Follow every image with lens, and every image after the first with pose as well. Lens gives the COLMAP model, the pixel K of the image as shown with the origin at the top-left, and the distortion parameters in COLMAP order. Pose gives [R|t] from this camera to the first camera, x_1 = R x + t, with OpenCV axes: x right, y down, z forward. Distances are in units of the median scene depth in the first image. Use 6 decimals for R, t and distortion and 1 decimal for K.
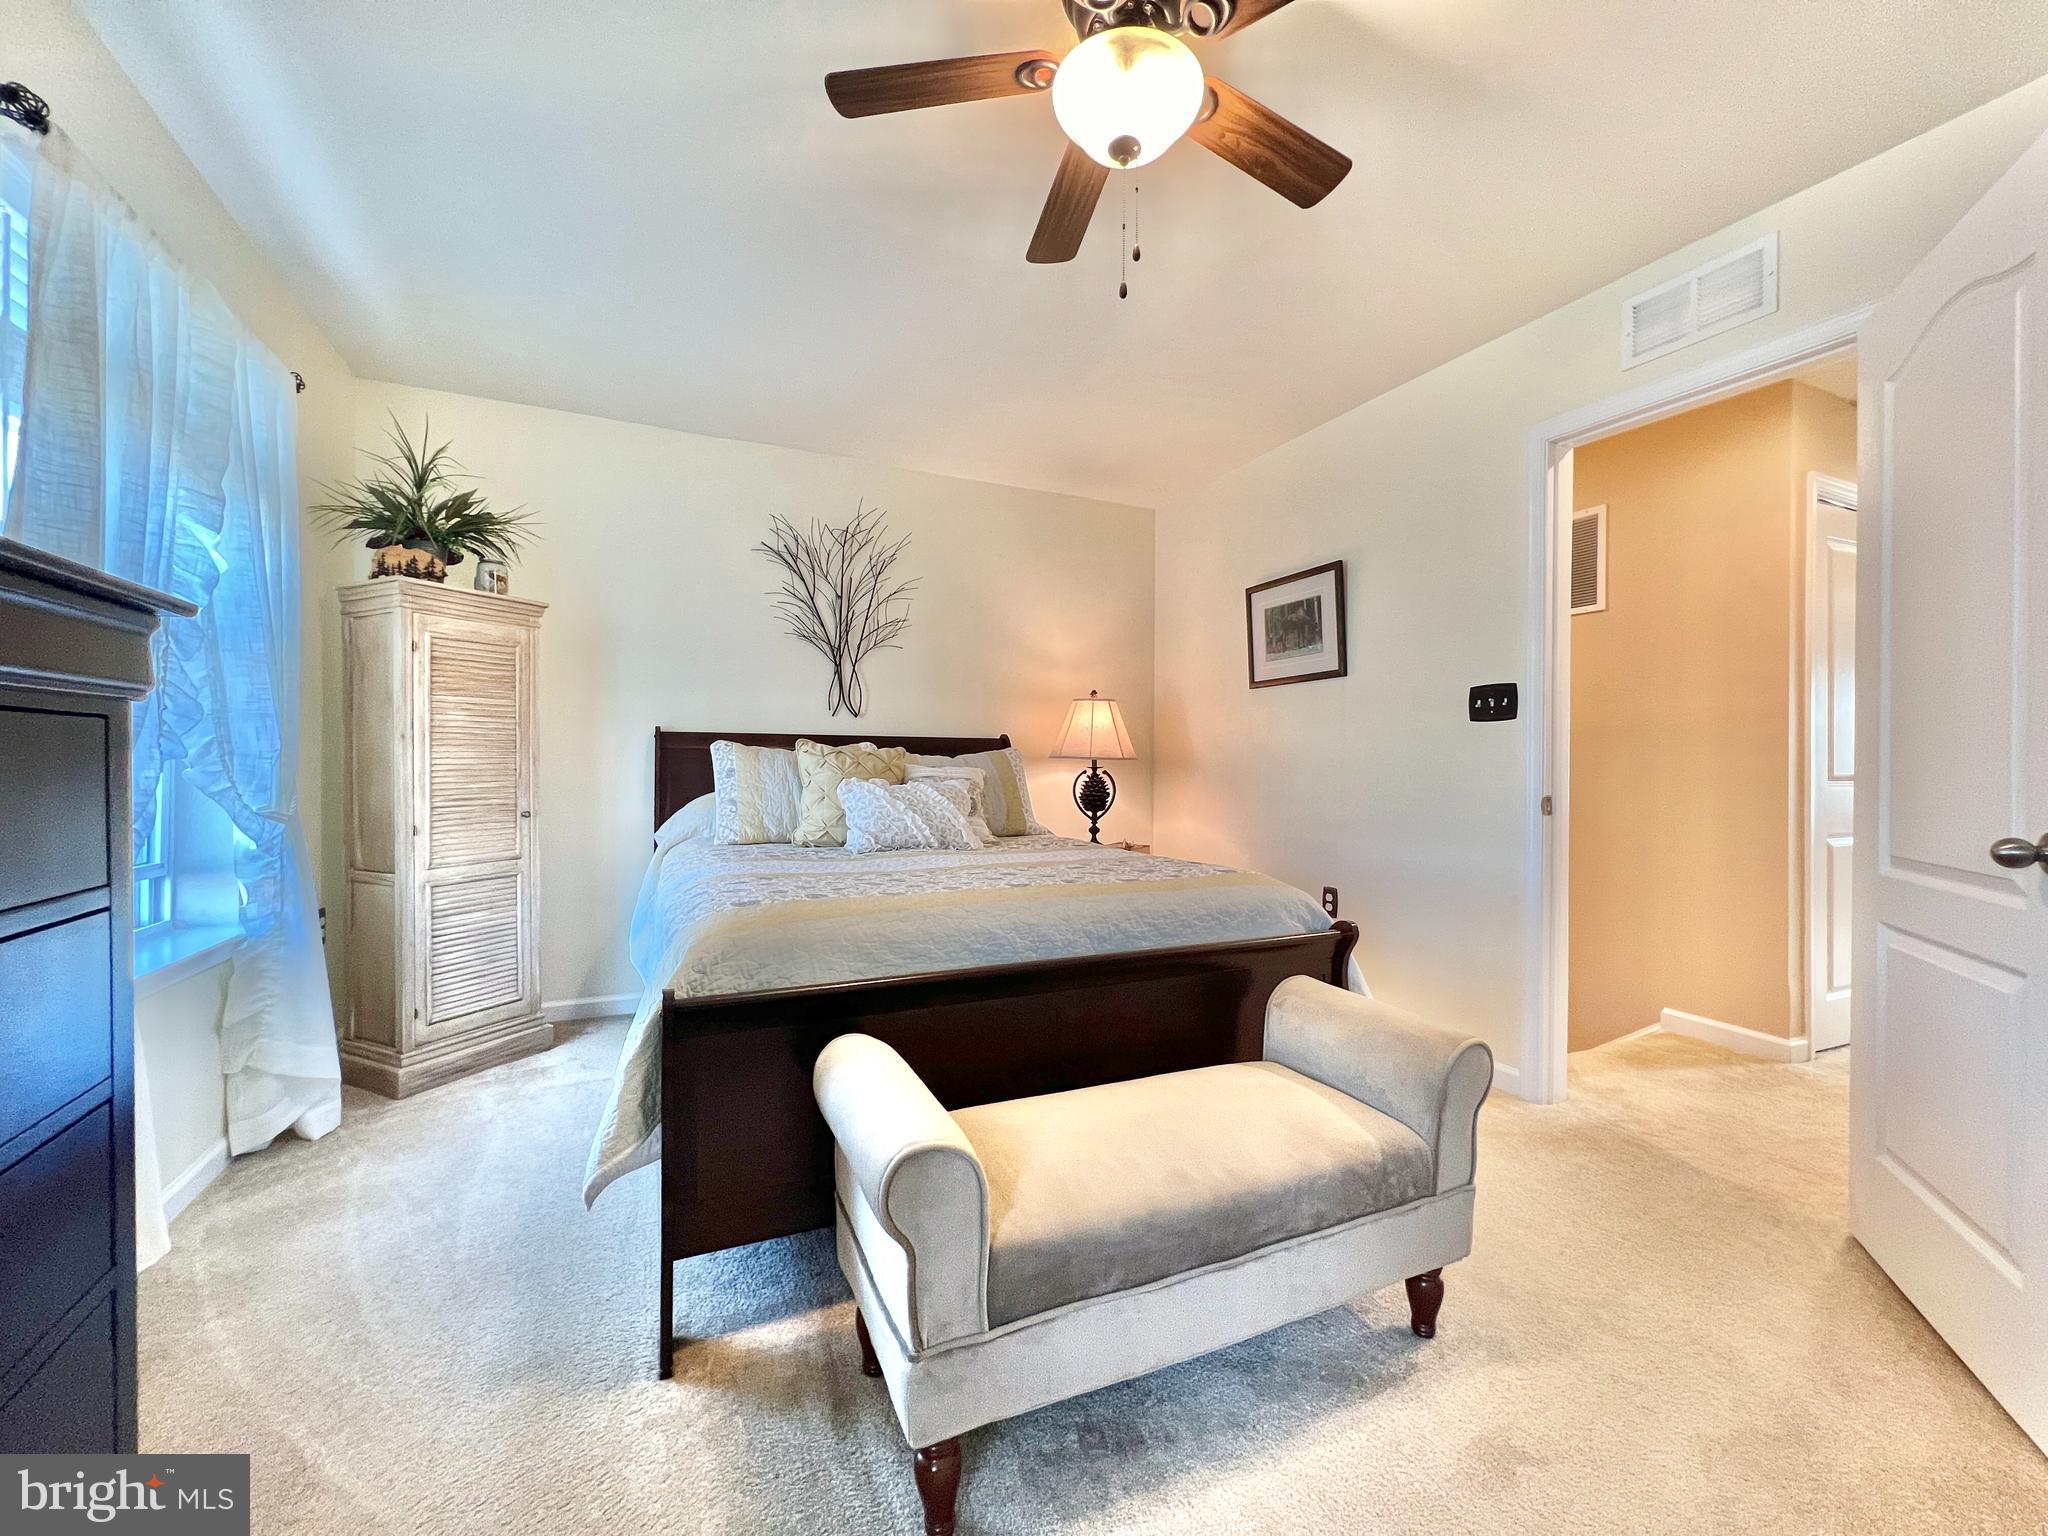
lens RADIAL K [[819.3, 0, 1019.6], [0, 819.3, 763.4], [0, 0, 1]] dist [-0.001746, 0.000734]
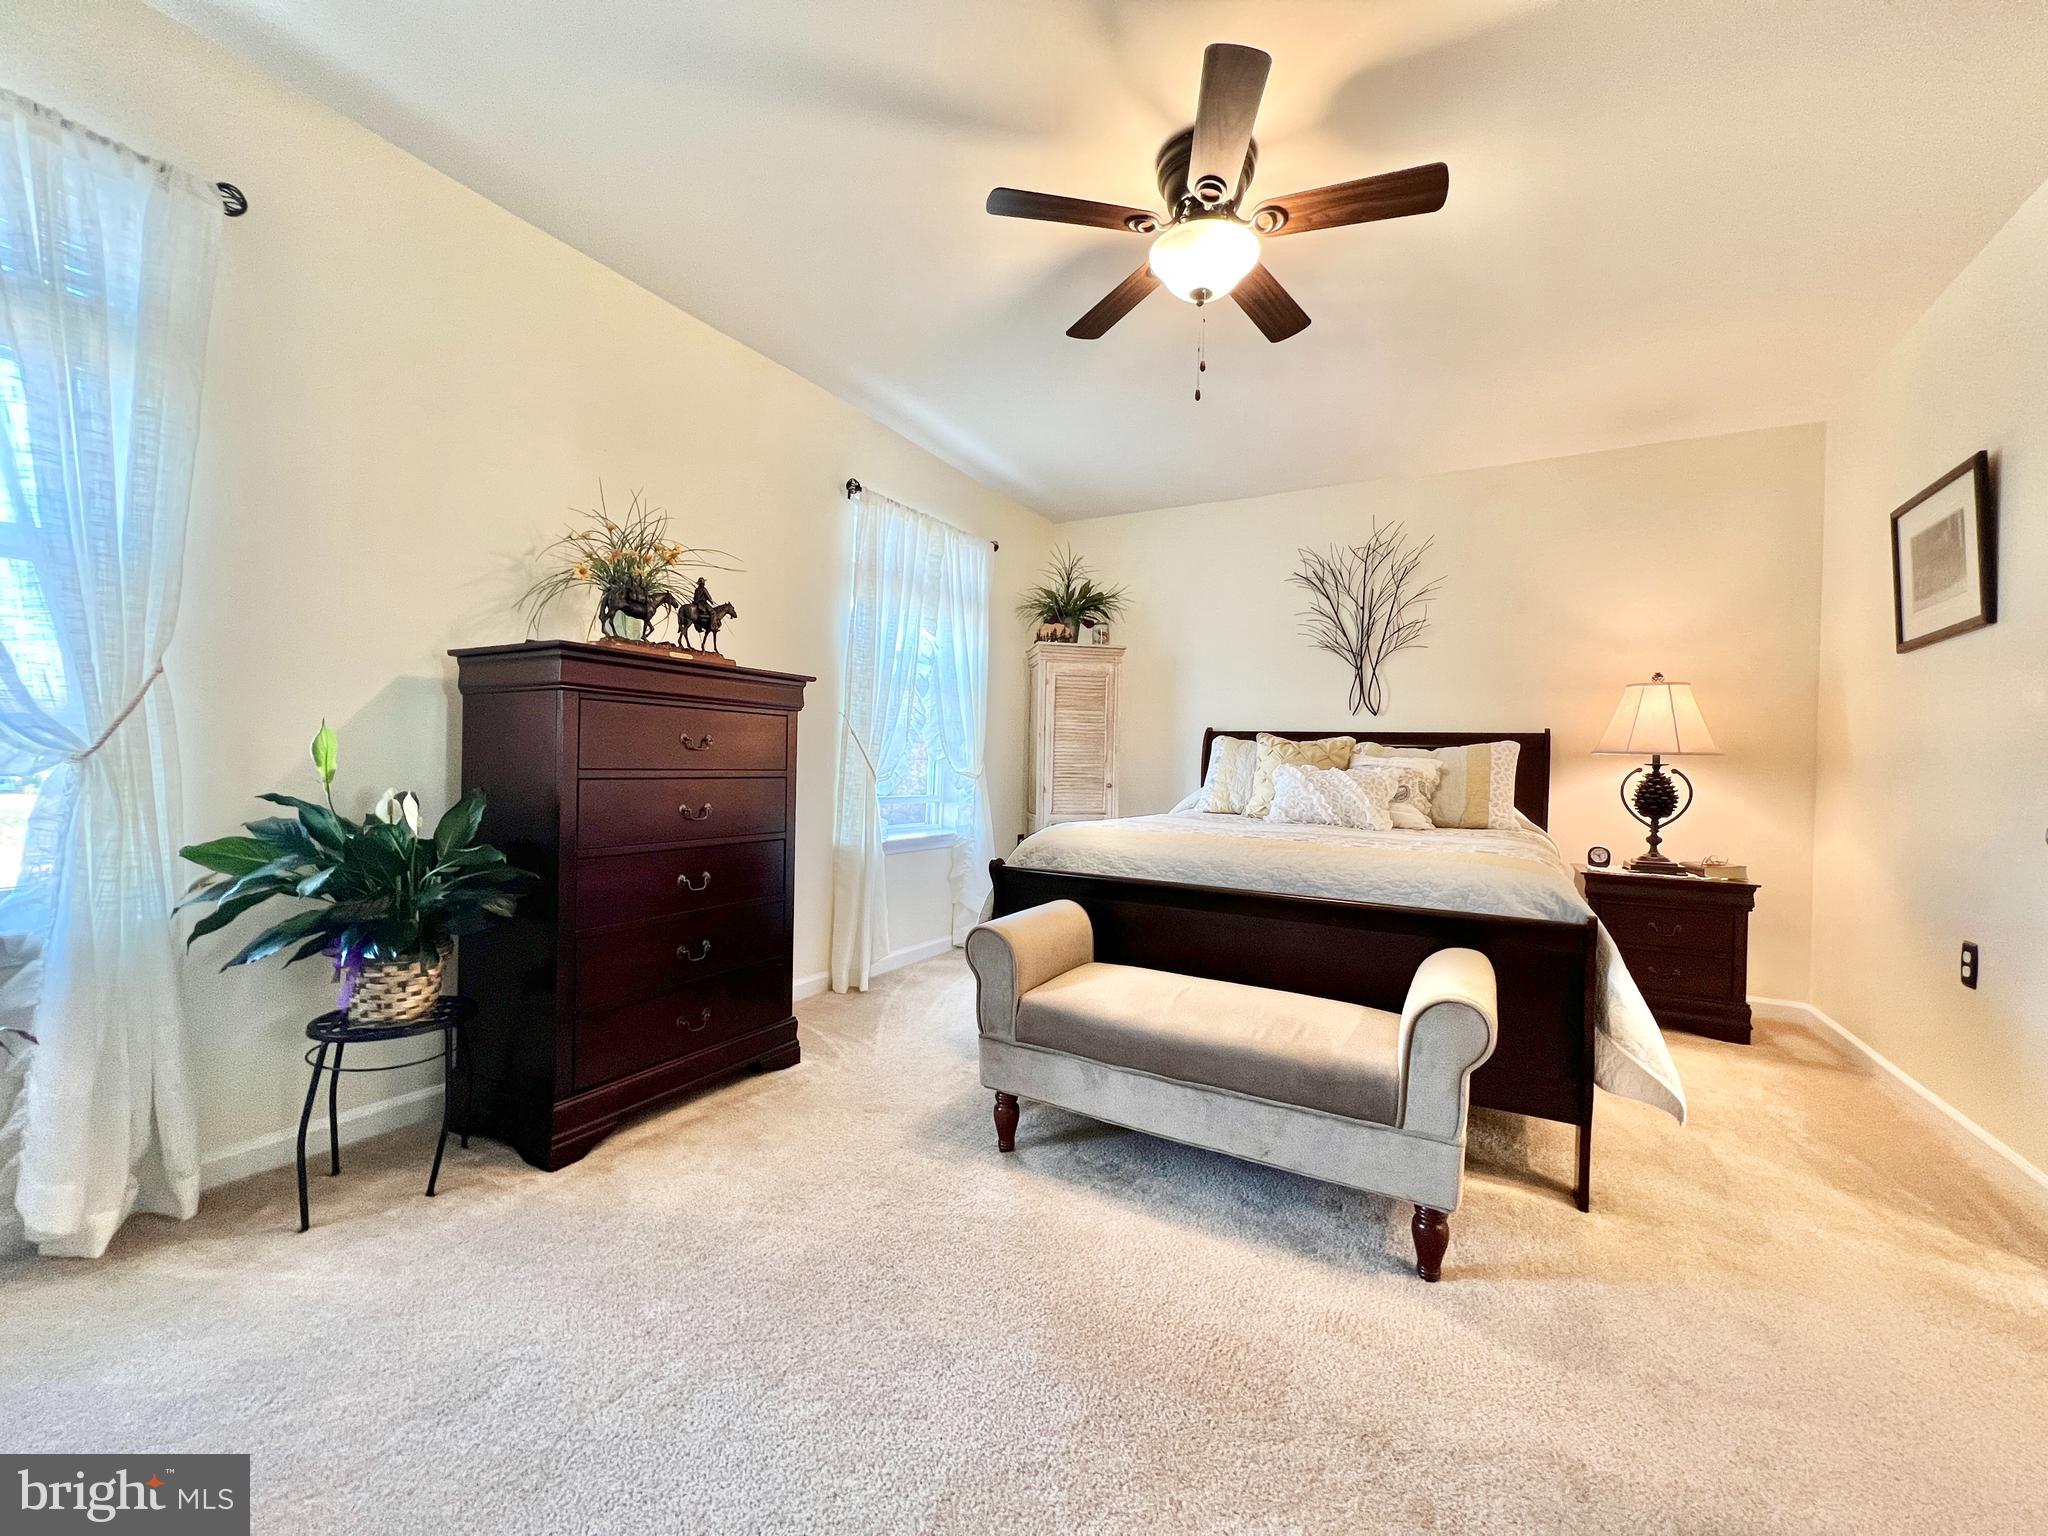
lens RADIAL K [[819.3, 0, 1019.6], [0, 819.3, 763.4], [0, 0, 1]] dist [-0.001746, 0.000734]
pose [[0.576367, 0.009512, -0.817136, 0.431467], [-0.024961, 0.999671, -0.005969, 0.026450], [0.816810, 0.023836, 0.576414, -0.015402]]
